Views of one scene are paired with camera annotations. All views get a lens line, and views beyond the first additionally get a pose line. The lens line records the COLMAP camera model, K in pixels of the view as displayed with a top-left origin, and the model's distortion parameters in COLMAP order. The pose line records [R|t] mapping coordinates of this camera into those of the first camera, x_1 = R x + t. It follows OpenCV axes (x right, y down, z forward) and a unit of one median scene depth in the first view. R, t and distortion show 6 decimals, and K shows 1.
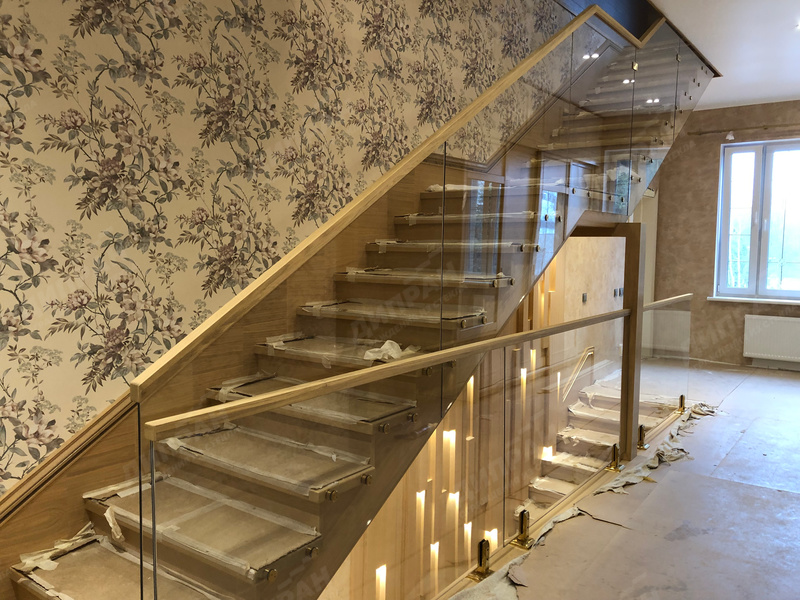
lens RADIAL K [[663.7, 0, 401.3], [0, 663.7, 299.0], [0, 0, 1]] dist [0.045585, -0.037285]
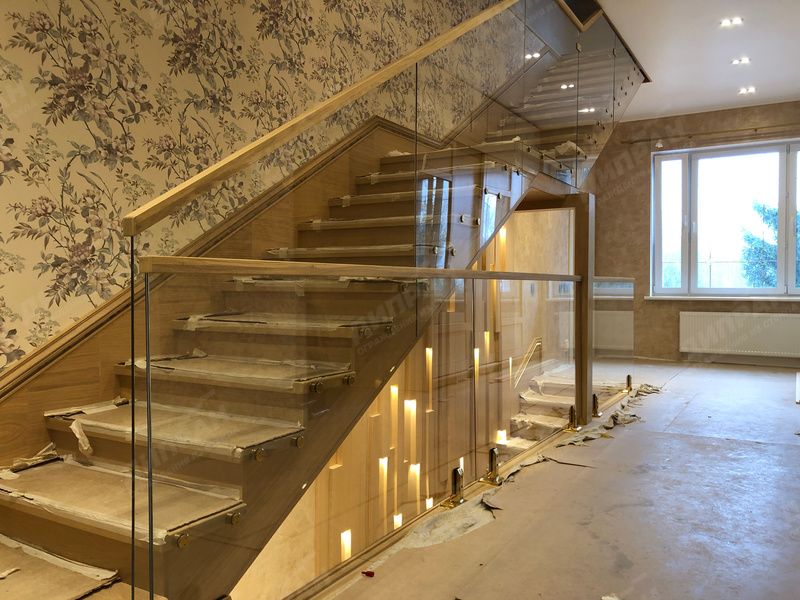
lens RADIAL K [[663.7, 0, 403.7], [0, 663.7, 299.8], [0, 0, 1]] dist [0.045585, -0.037285]
pose [[0.995176, -0.009735, 0.097623, -0.038405], [0.015840, 0.997953, -0.061958, 0.125794], [-0.096820, 0.063205, 0.993293, 0.000340]]
